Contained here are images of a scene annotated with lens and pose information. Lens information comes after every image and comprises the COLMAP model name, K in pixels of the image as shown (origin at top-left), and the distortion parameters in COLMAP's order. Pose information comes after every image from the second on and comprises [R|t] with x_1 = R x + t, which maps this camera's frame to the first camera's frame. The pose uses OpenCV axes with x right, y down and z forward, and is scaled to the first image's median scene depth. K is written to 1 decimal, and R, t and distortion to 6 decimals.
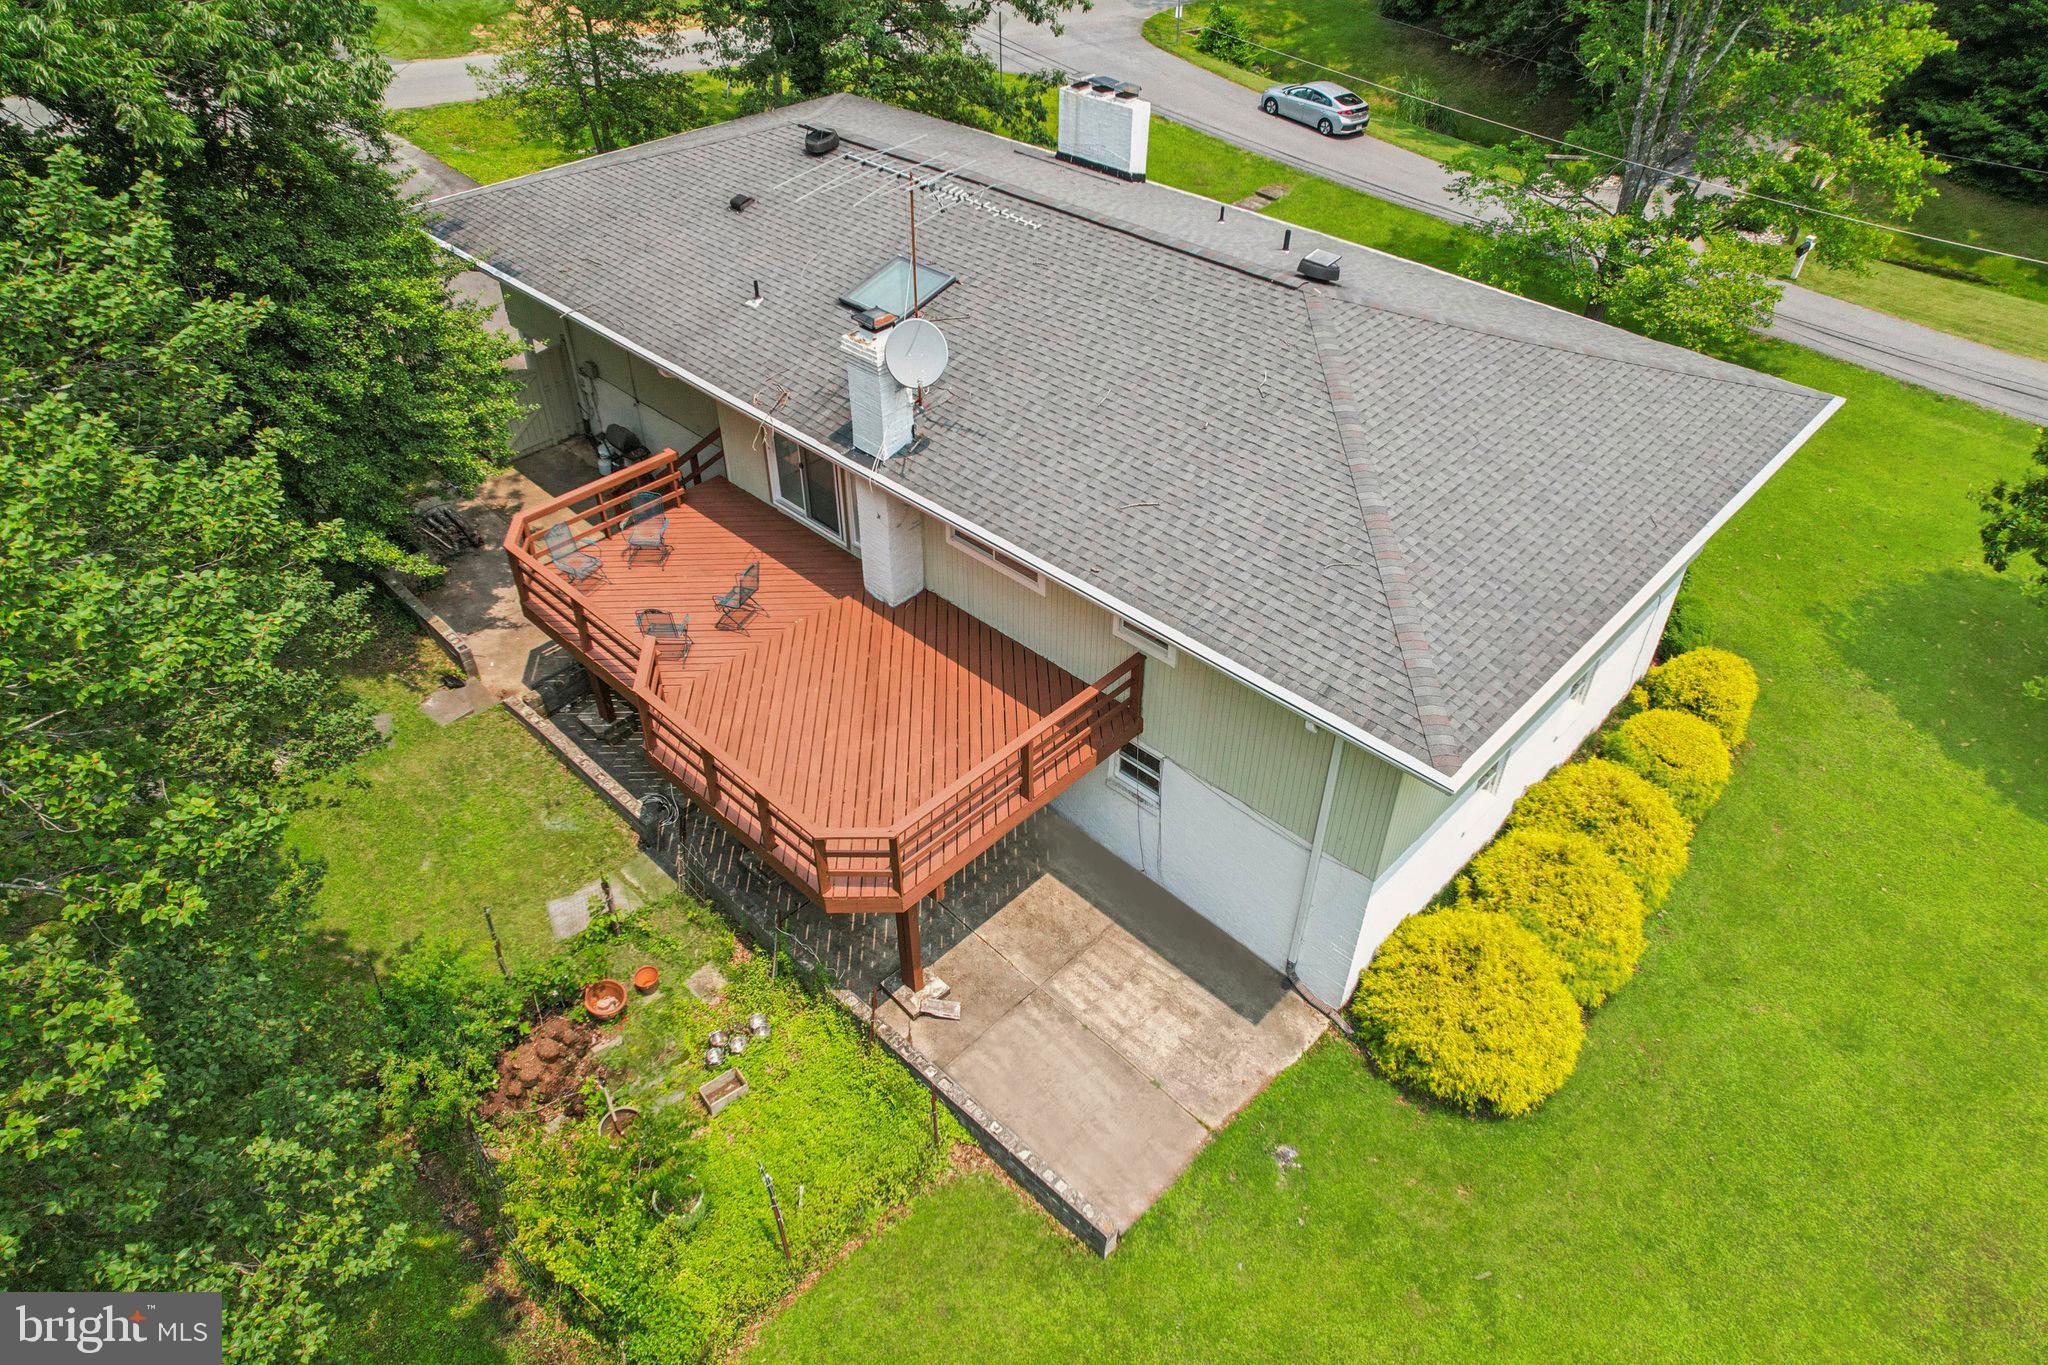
lens RADIAL K [[1299.8, 0, 1023.8], [0, 1299.8, 677.2], [0, 0, 1]] dist [-0.074085, 0.072265]
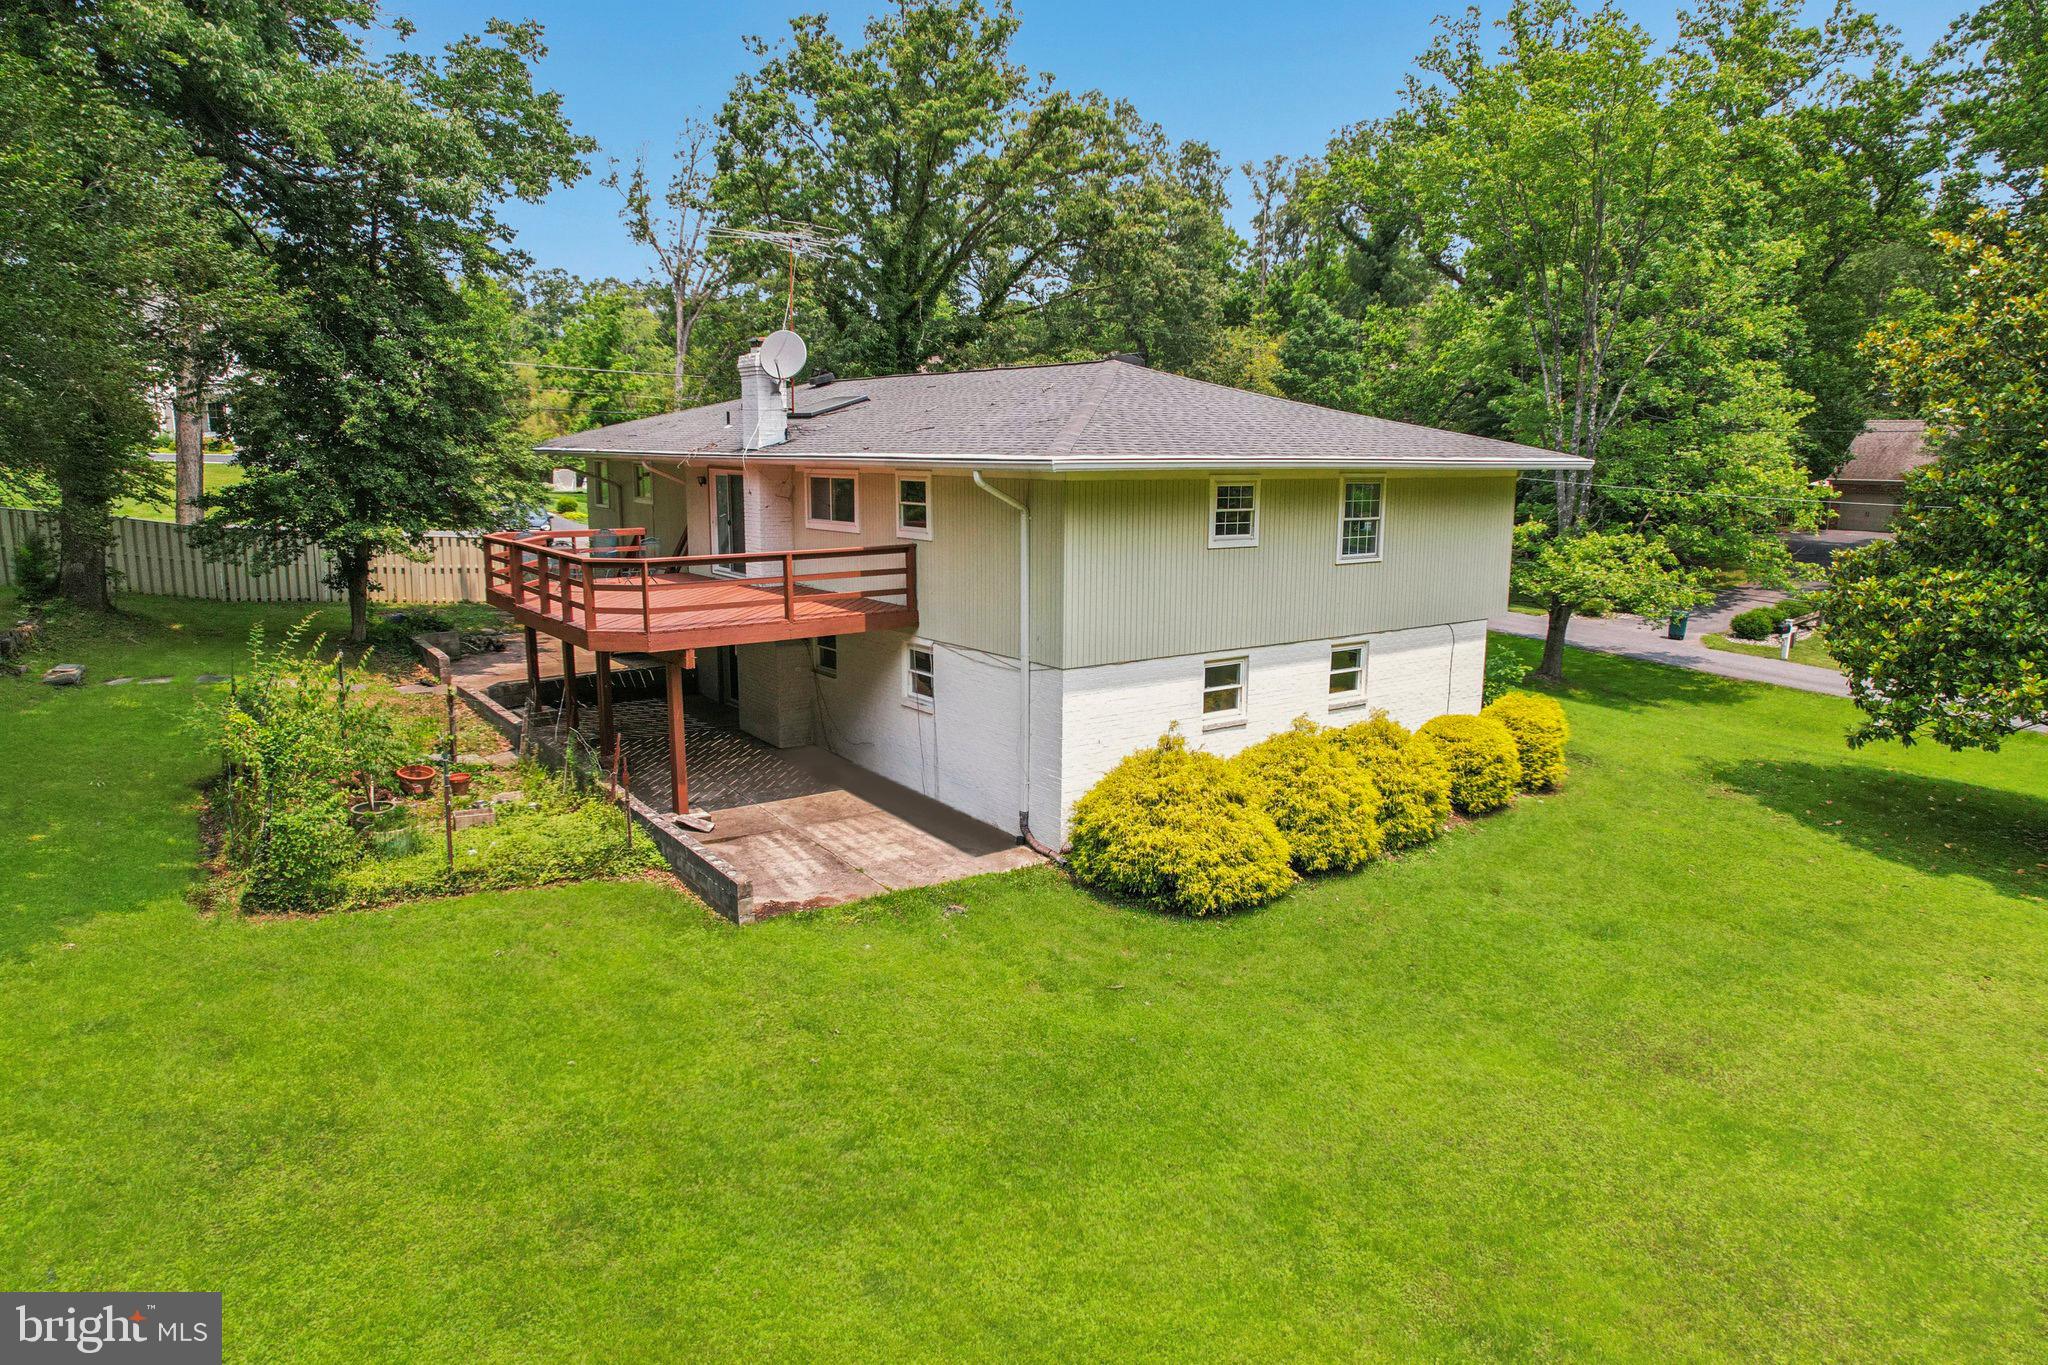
lens RADIAL K [[1299.8, 0, 1023.8], [0, 1299.8, 677.2], [0, 0, 1]] dist [-0.074085, 0.072265]
pose [[0.985377, 0.031115, -0.167525, 0.356042], [-0.107774, 0.875339, -0.471345, 0.580351], [0.131975, 0.482507, 0.865892, 0.028012]]
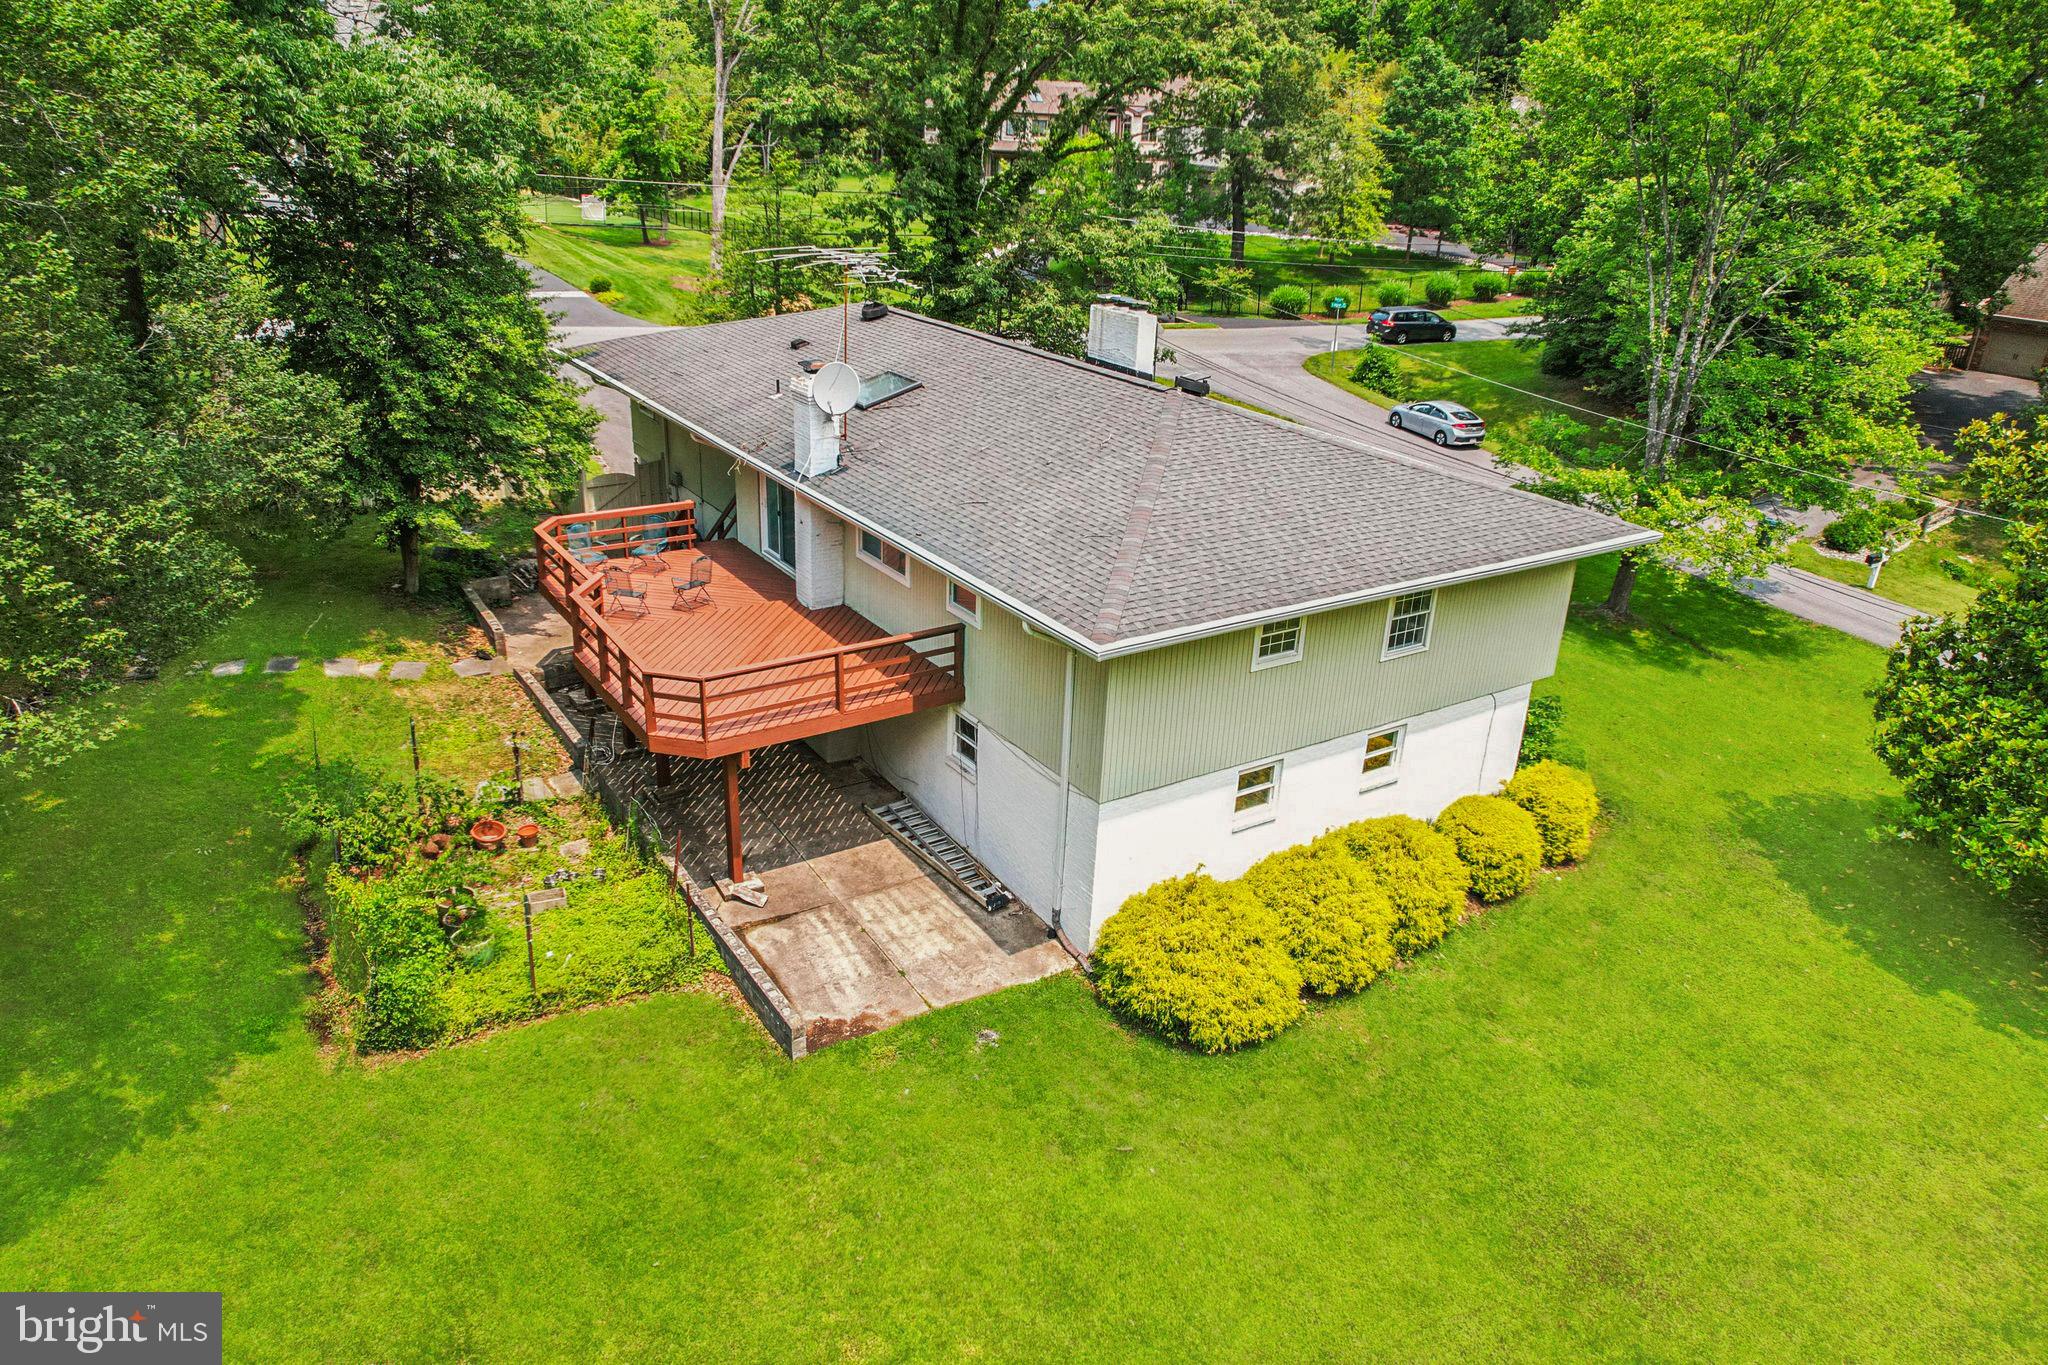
lens RADIAL K [[1367.6, 0, 1024.0], [0, 1367.6, 682.5], [0, 0, 1]] dist [-0.064451, 0.057838]
pose [[0.975092, 0.118153, -0.187713, 0.354154], [-0.166126, 0.949795, -0.265124, 0.327967], [0.146963, 0.289704, 0.945766, -0.171057]]
